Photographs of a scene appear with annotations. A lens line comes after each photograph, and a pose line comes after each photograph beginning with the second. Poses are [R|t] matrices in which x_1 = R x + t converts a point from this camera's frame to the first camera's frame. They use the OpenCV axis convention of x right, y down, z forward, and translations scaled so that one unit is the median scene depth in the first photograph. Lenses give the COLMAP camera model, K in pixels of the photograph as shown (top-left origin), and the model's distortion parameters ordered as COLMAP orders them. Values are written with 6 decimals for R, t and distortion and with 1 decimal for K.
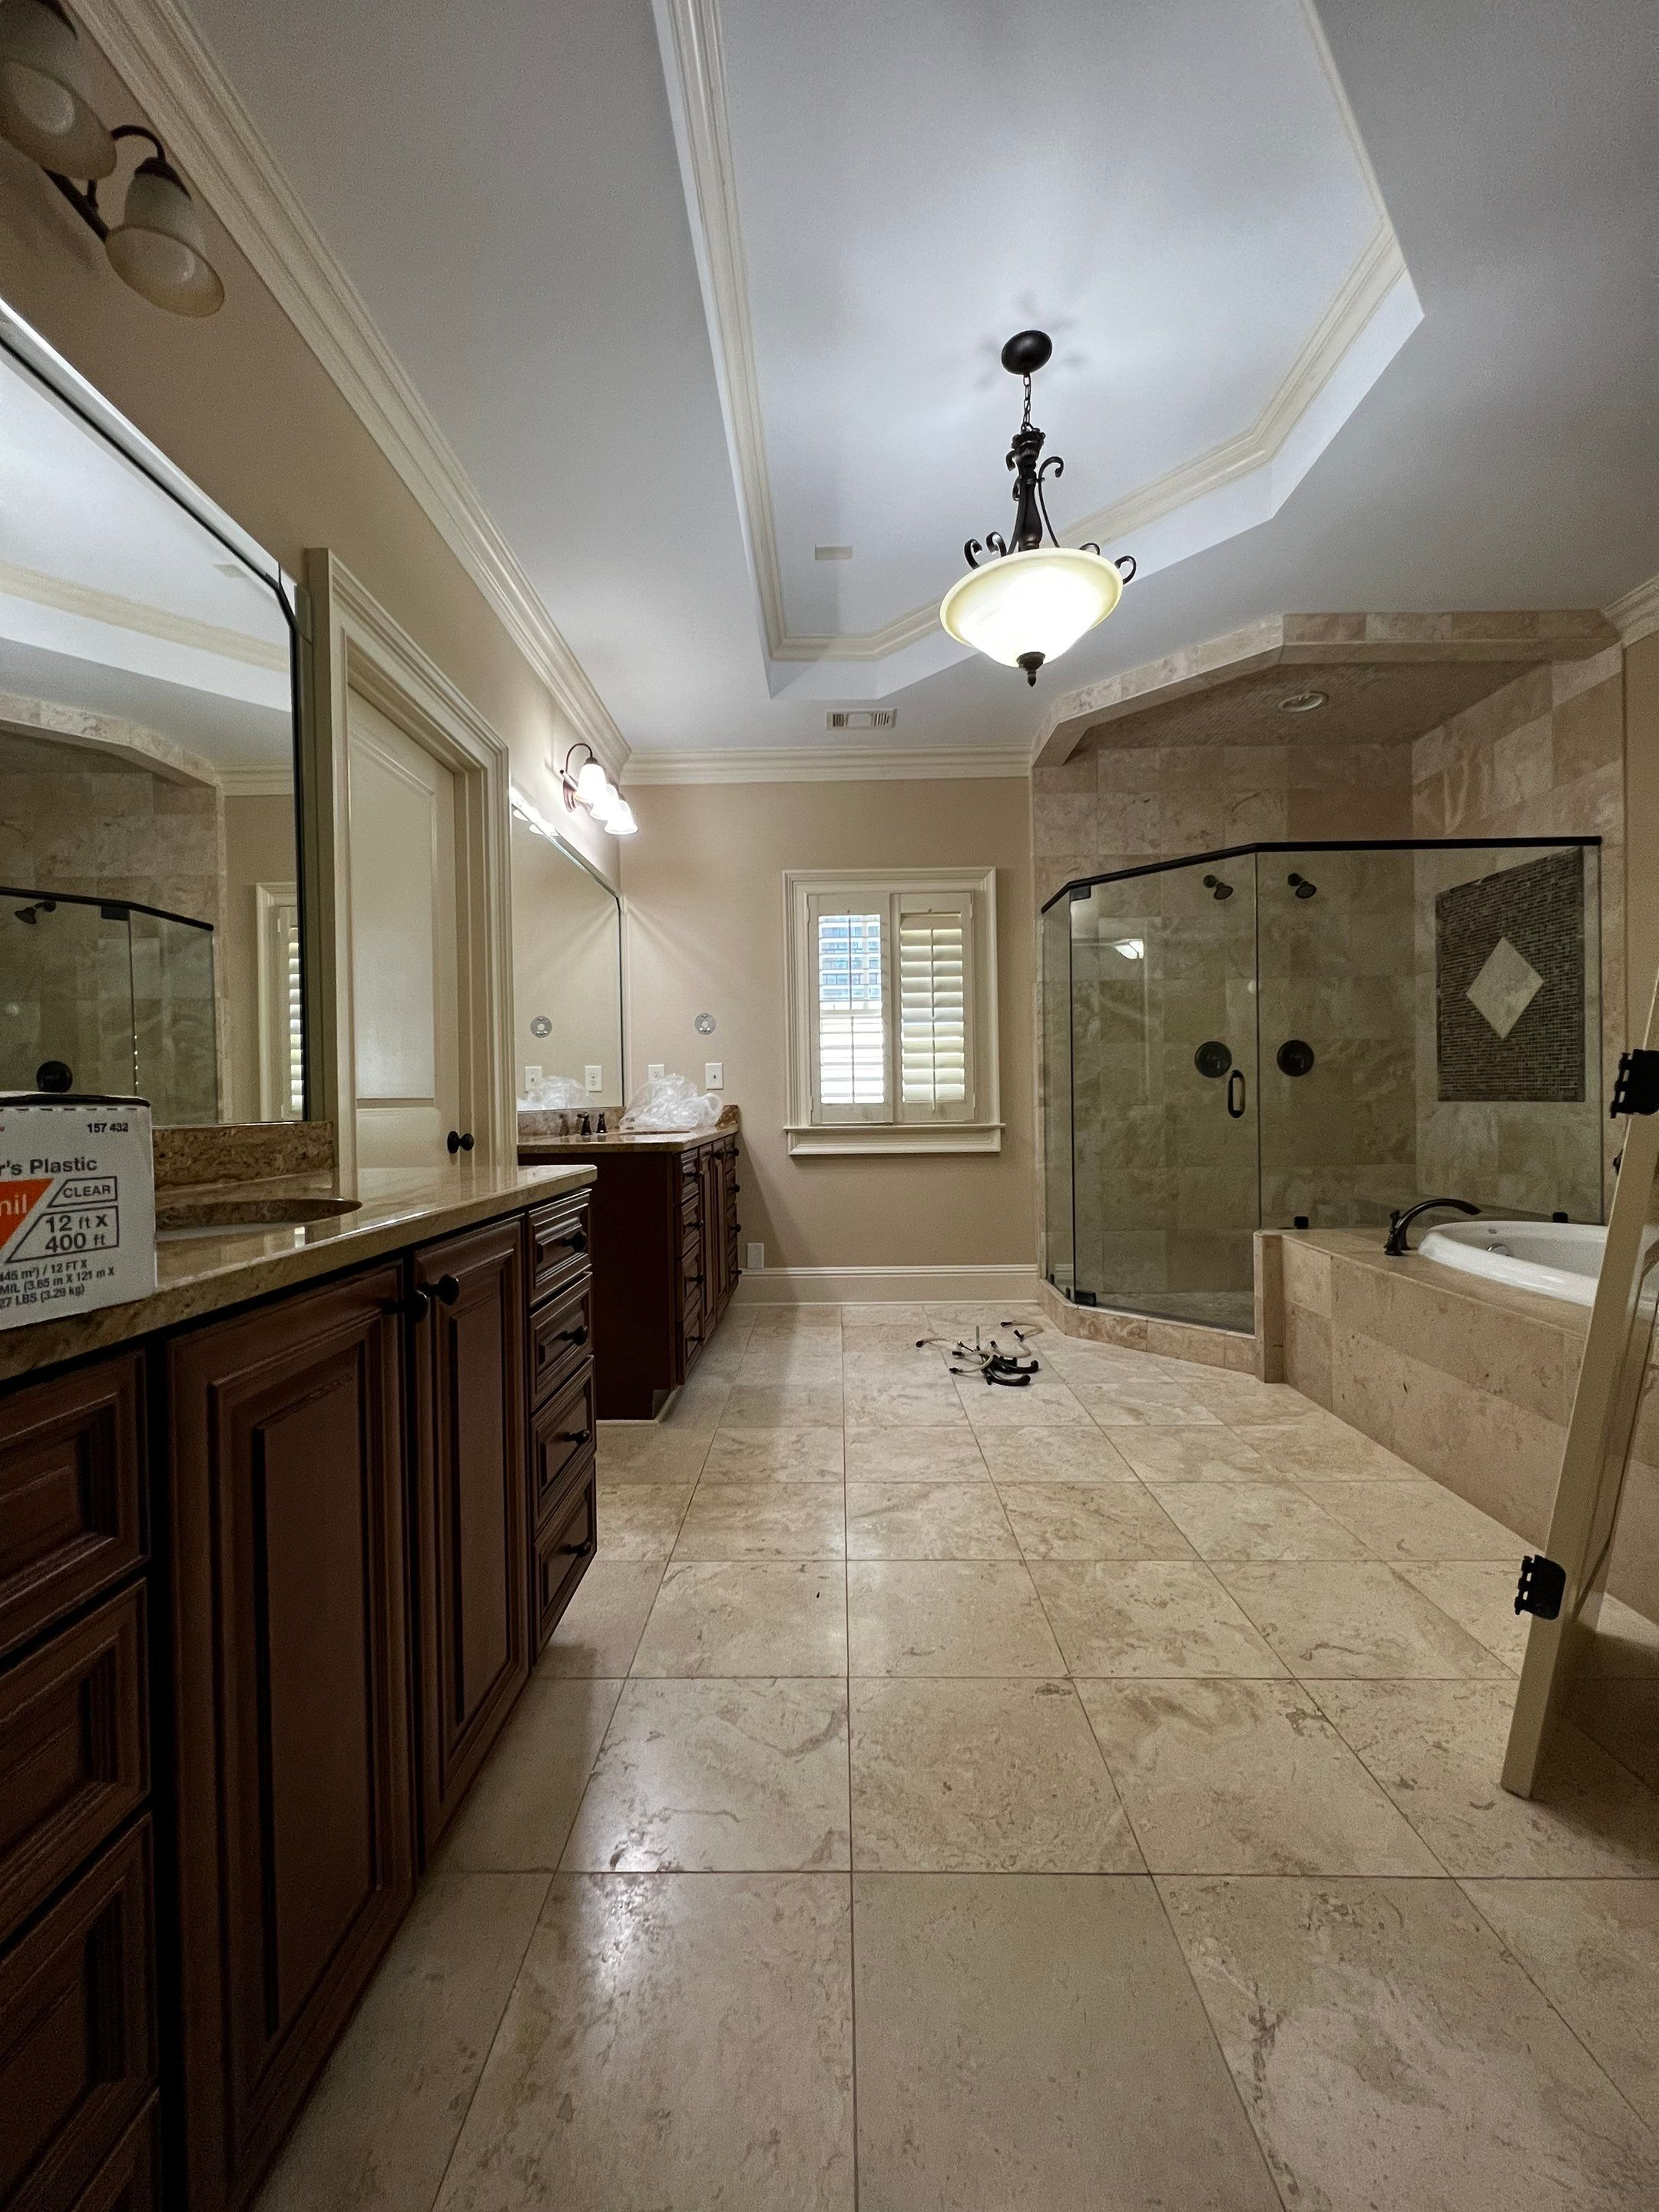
lens RADIAL K [[882.1, 0, 830.4], [0, 882.1, 1109.8], [0, 0, 1]] dist [-0.000750, 0.000267]
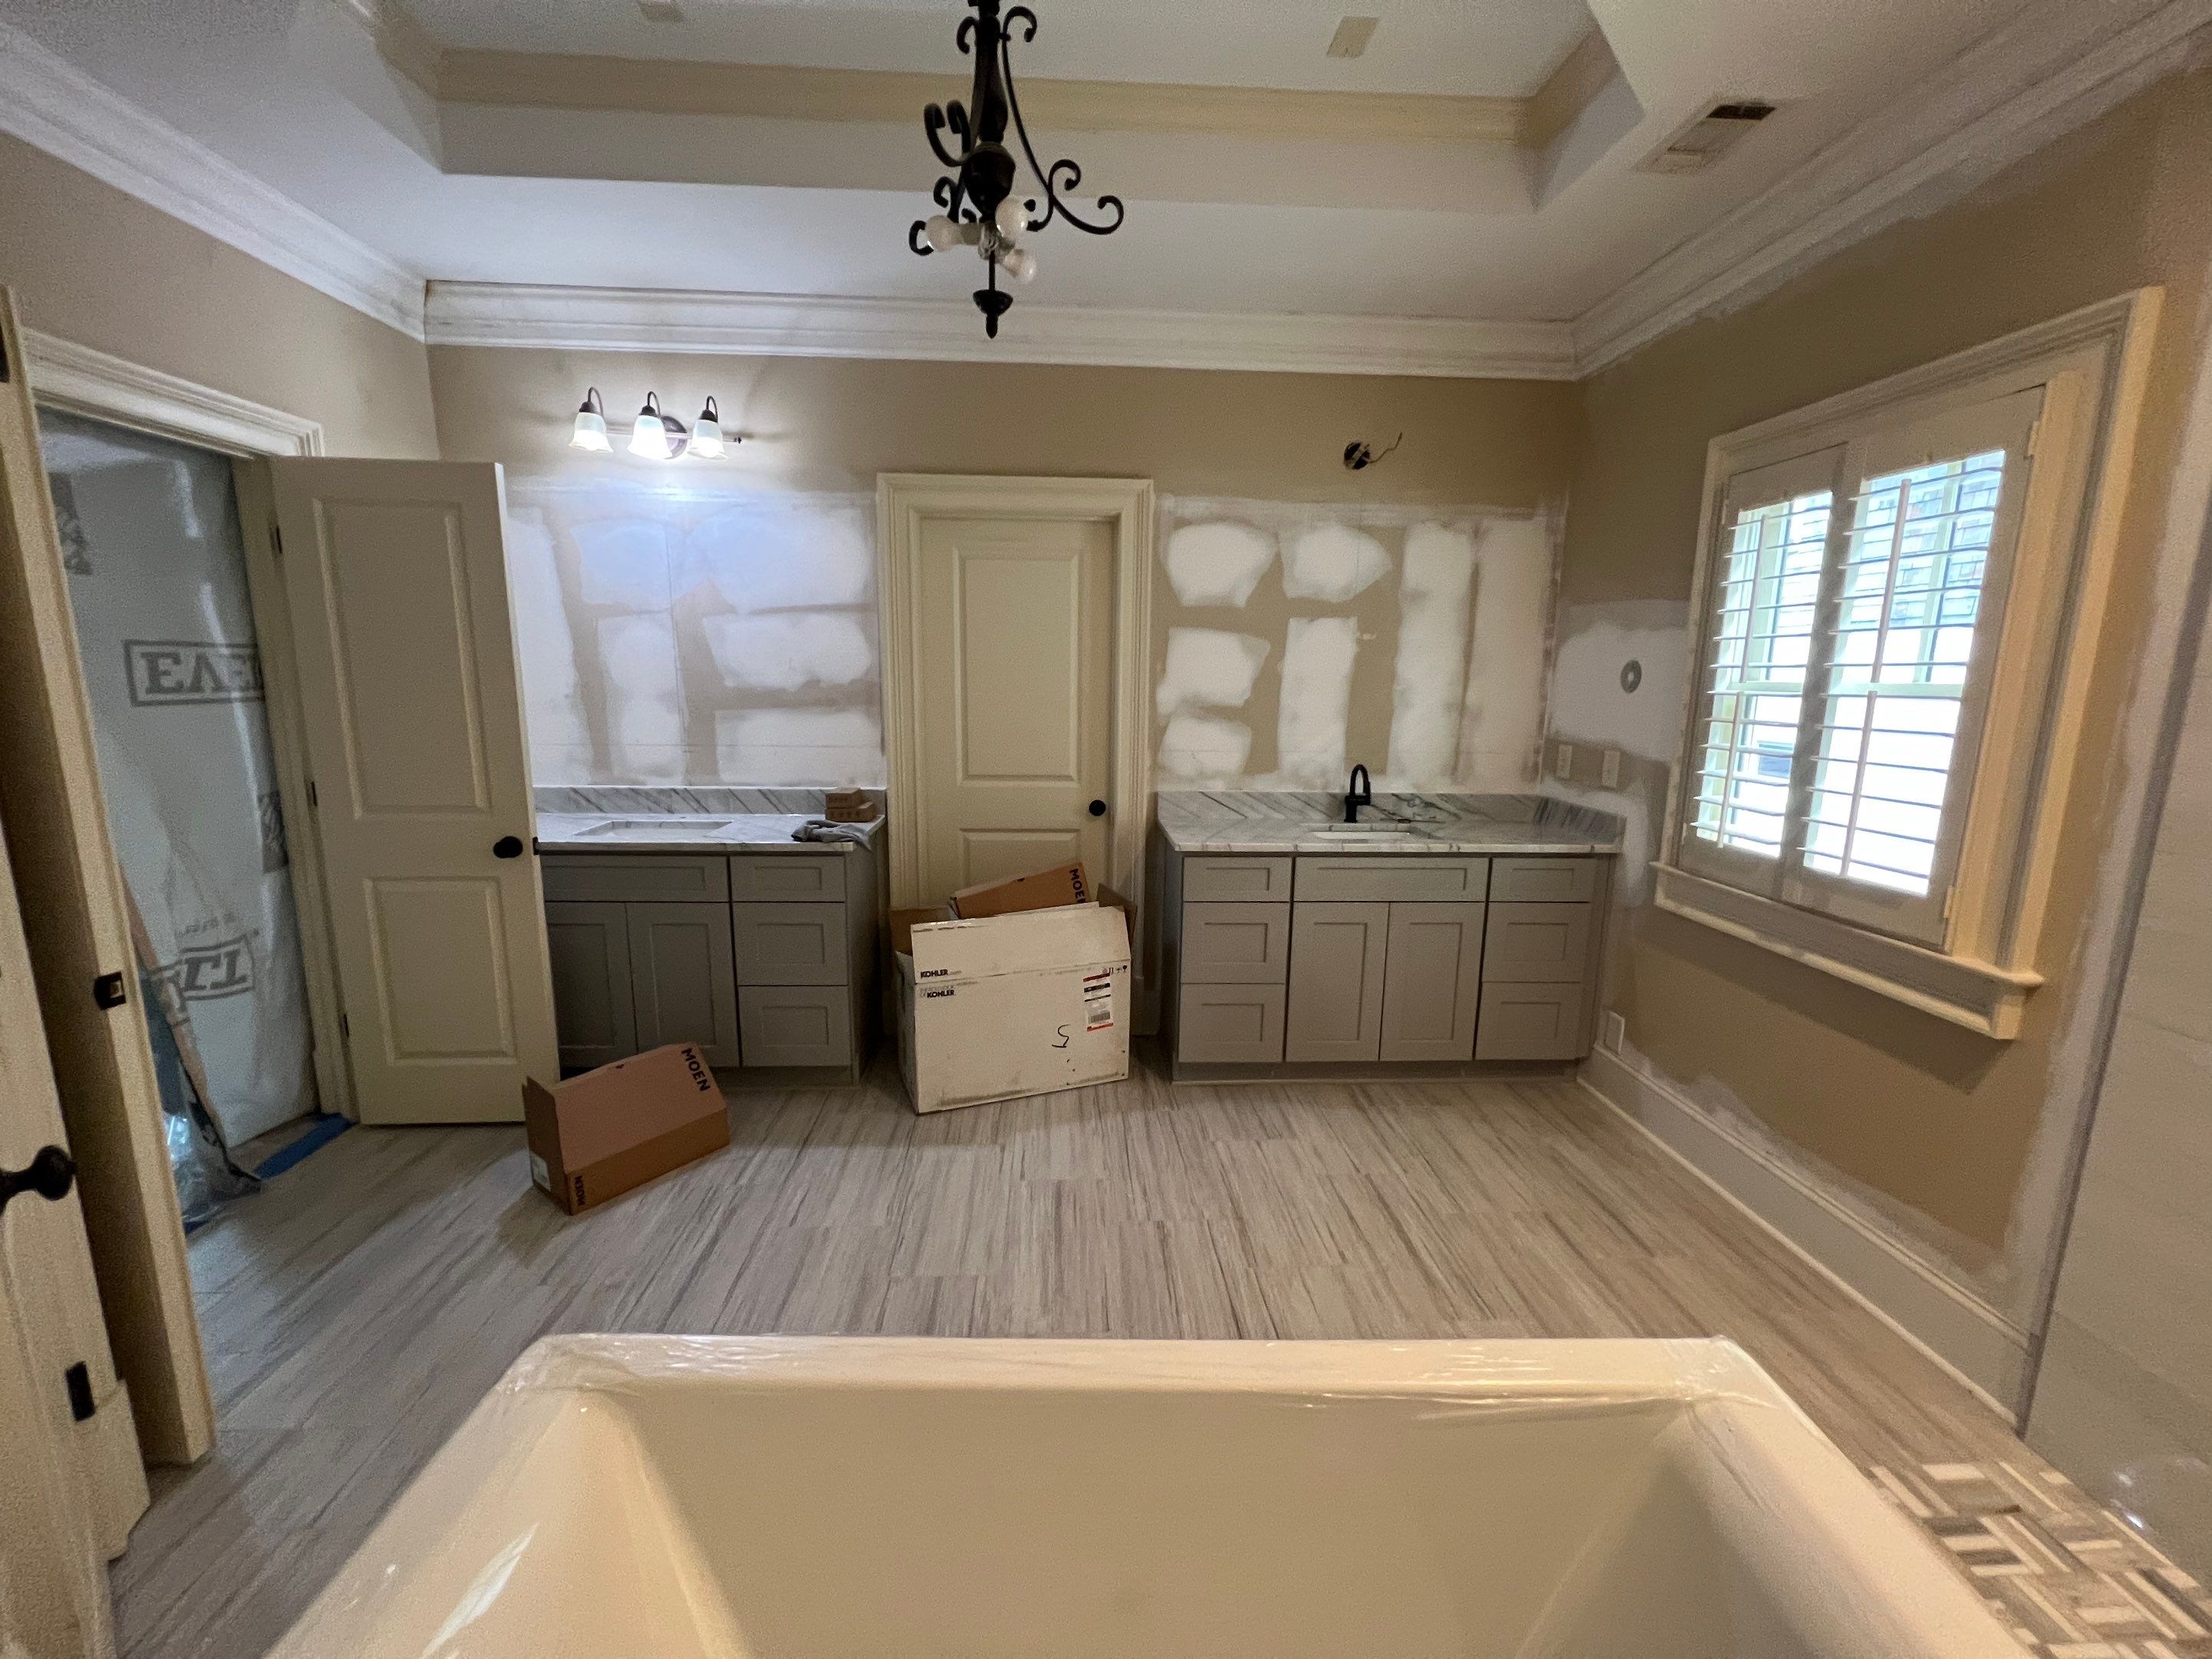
lens RADIAL K [[882.0, 0, 1098.7], [0, 882.0, 825.7], [0, 0, 1]] dist [-0.000750, 0.000267]
pose [[0.056678, 0.188487, -0.980439, 0.649840], [-0.028968, 0.981914, 0.187096, -0.135941], [0.997972, 0.017797, 0.061113, 0.652136]]
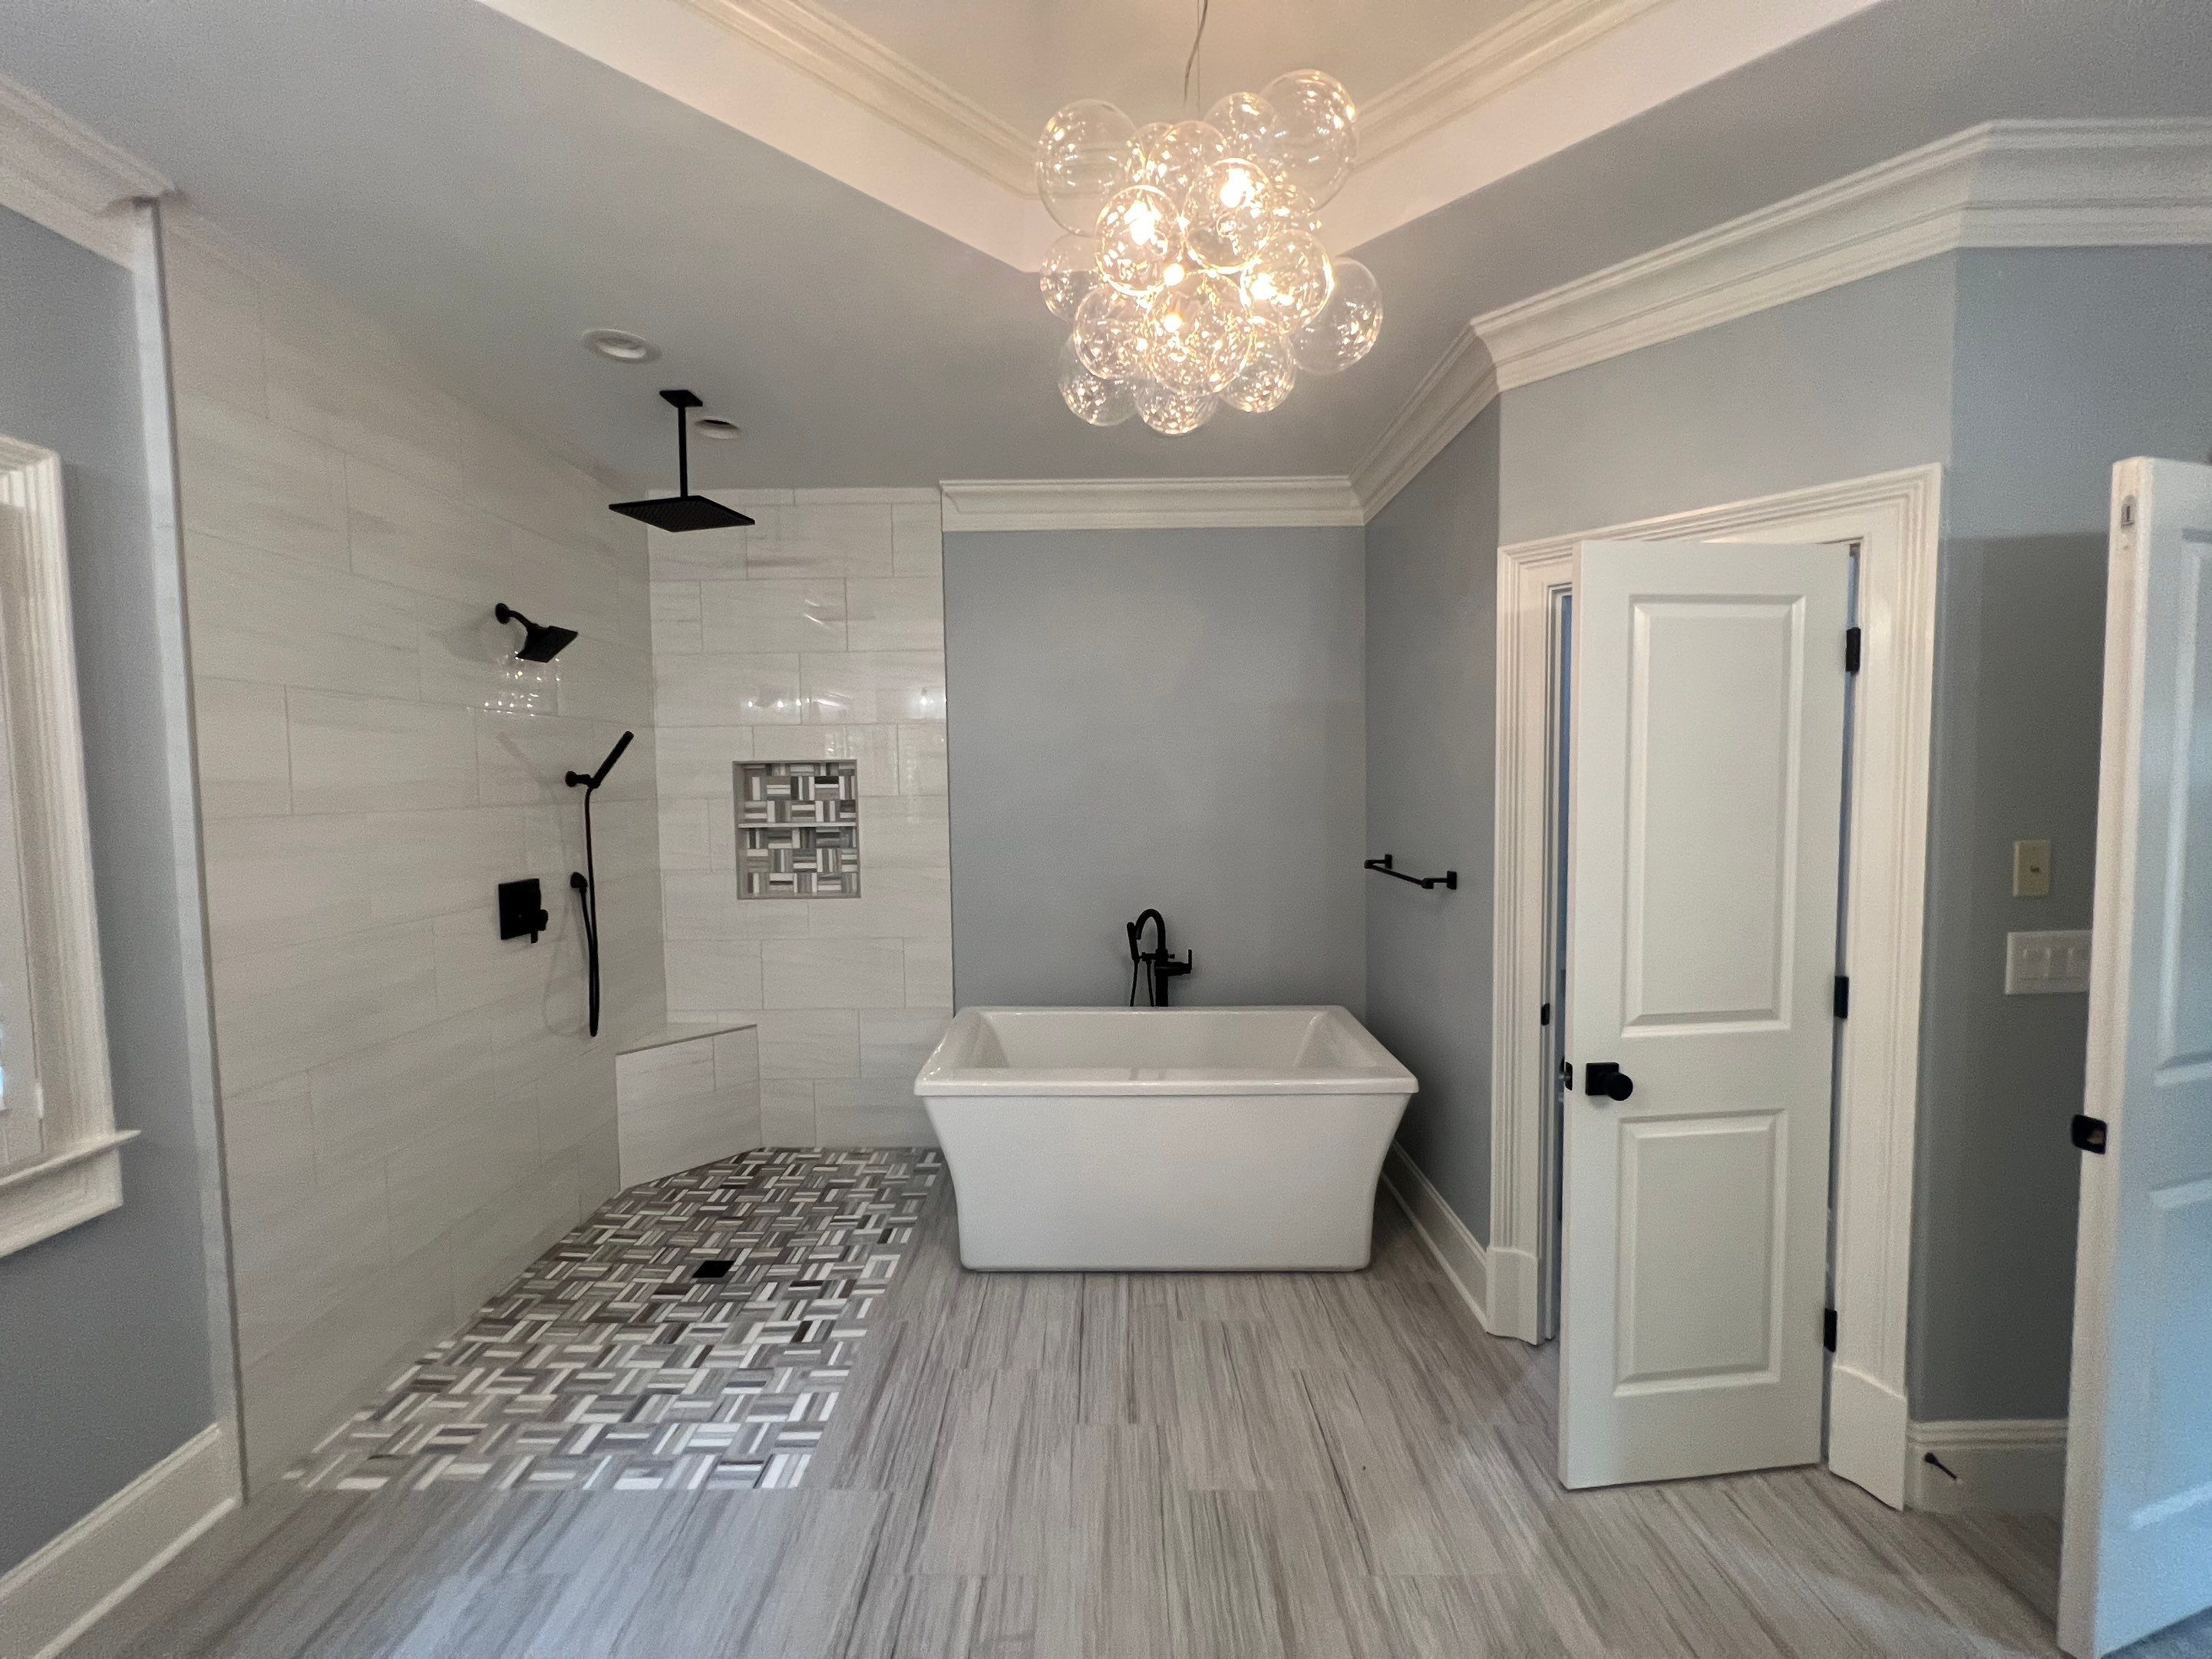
lens RADIAL K [[882.0, 0, 1100.1], [0, 882.0, 831.2], [0, 0, 1]] dist [-0.000750, 0.000267]
pose [[0.004177, -0.040447, 0.999173, -0.214853], [0.032215, 0.998669, 0.040292, -0.138774], [-0.999472, 0.032020, 0.005474, 0.662803]]
